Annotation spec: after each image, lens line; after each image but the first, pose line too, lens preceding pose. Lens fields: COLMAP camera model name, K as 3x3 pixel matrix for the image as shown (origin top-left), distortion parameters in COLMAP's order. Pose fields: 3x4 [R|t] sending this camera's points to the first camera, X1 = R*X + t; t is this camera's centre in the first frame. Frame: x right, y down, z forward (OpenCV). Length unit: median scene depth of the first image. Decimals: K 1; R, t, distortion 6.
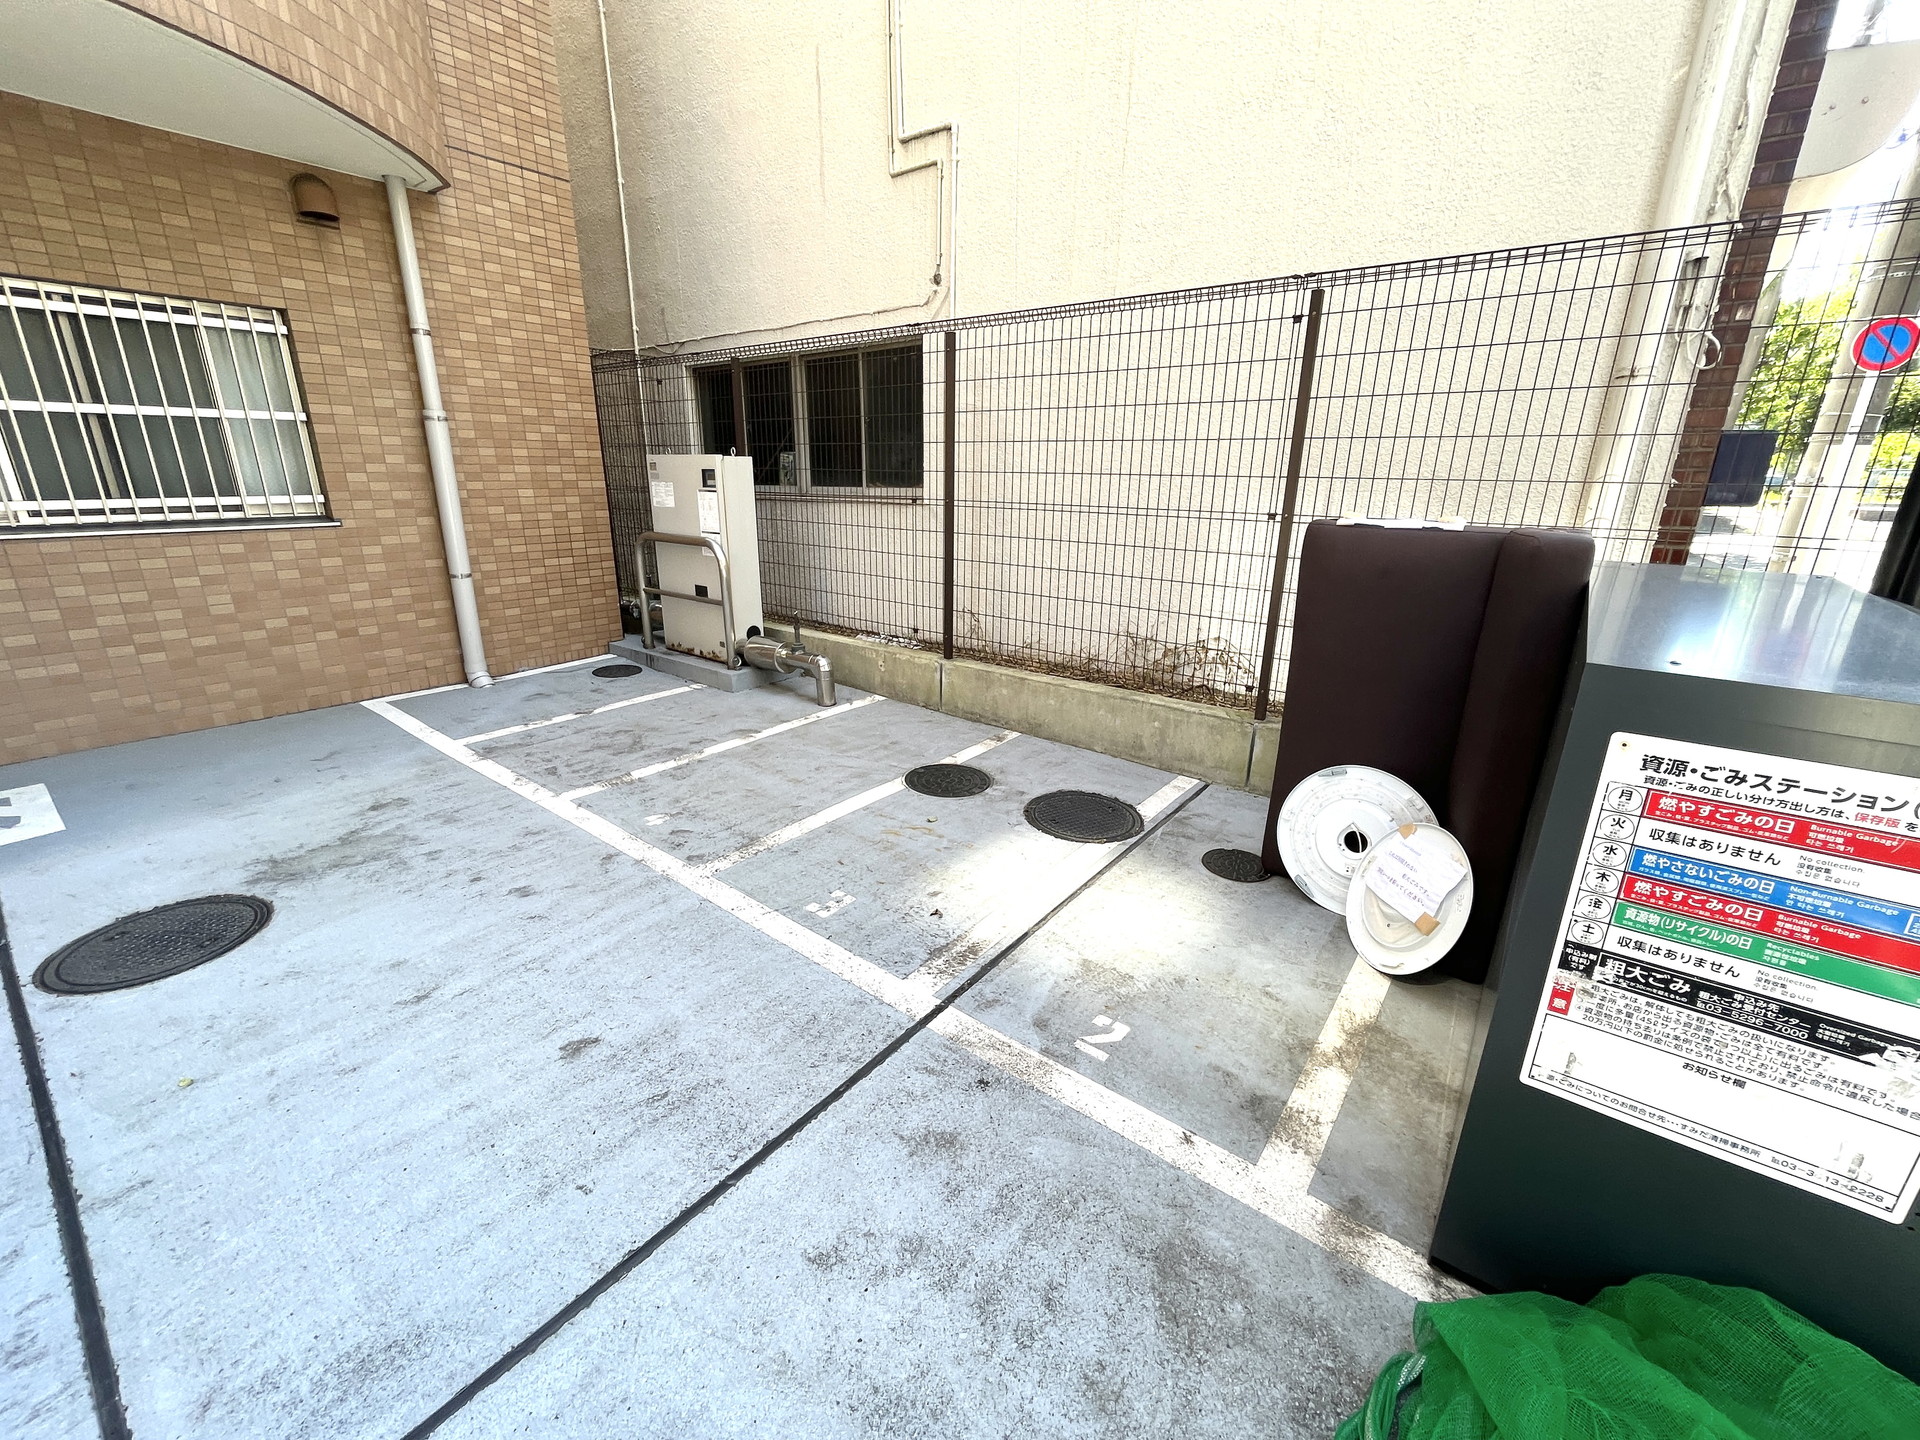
lens RADIAL K [[782.1, 0, 959.0], [0, 782.1, 715.9], [0, 0, 1]] dist [0.000669, -0.001064]
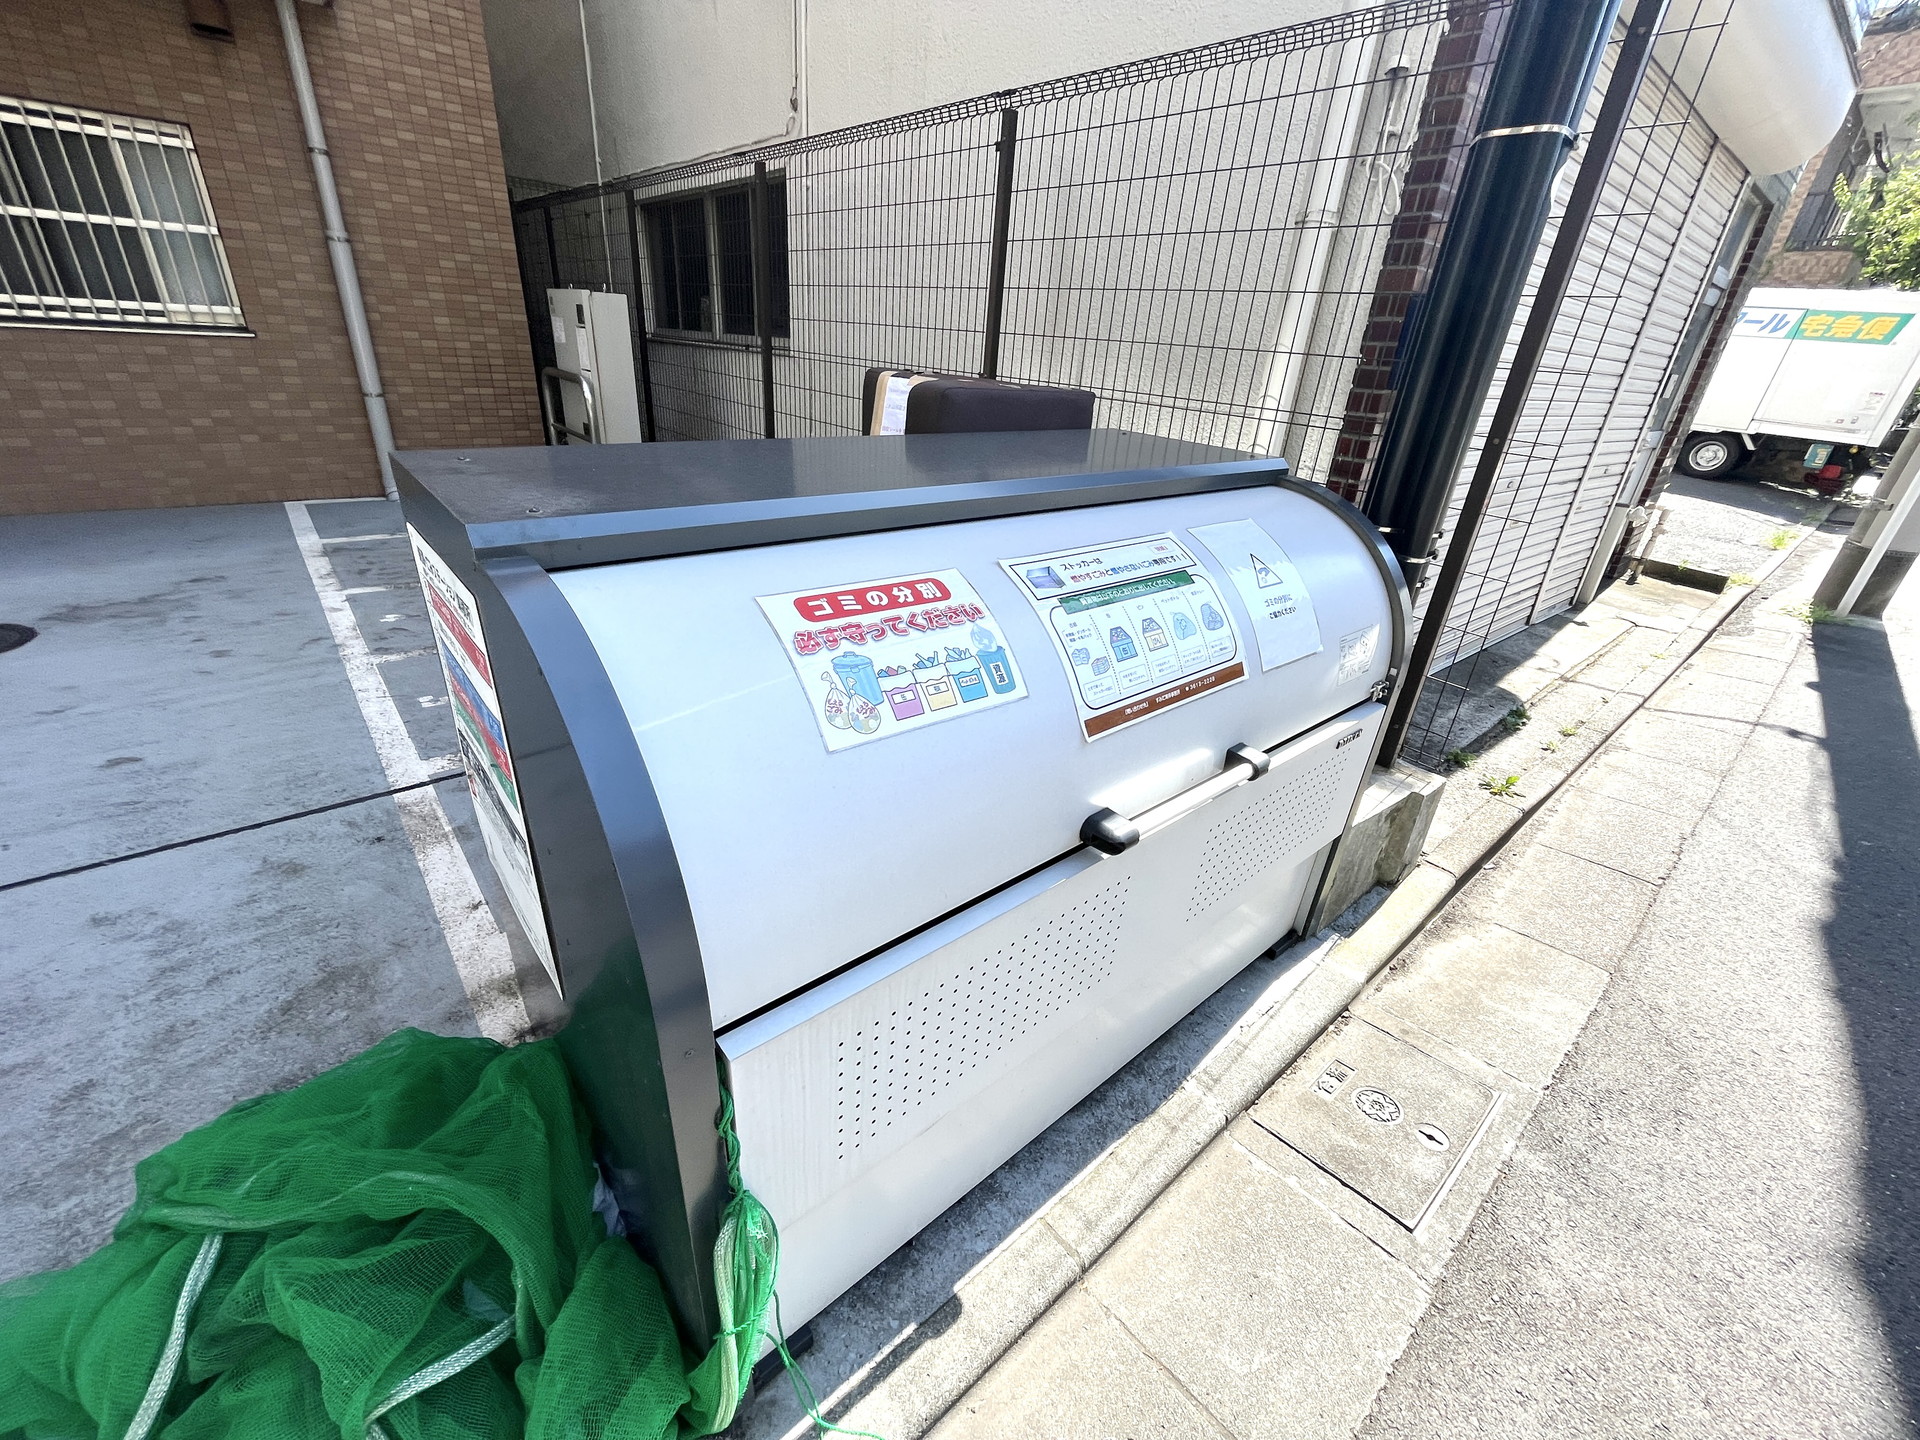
lens RADIAL K [[782.1, 0, 951.4], [0, 782.1, 714.4], [0, 0, 1]] dist [0.000669, -0.001064]
pose [[0.977248, 0.139185, -0.160045, 0.445201], [-0.116243, 0.982616, 0.144752, 0.009491], [0.177410, -0.122854, 0.976439, 0.018847]]
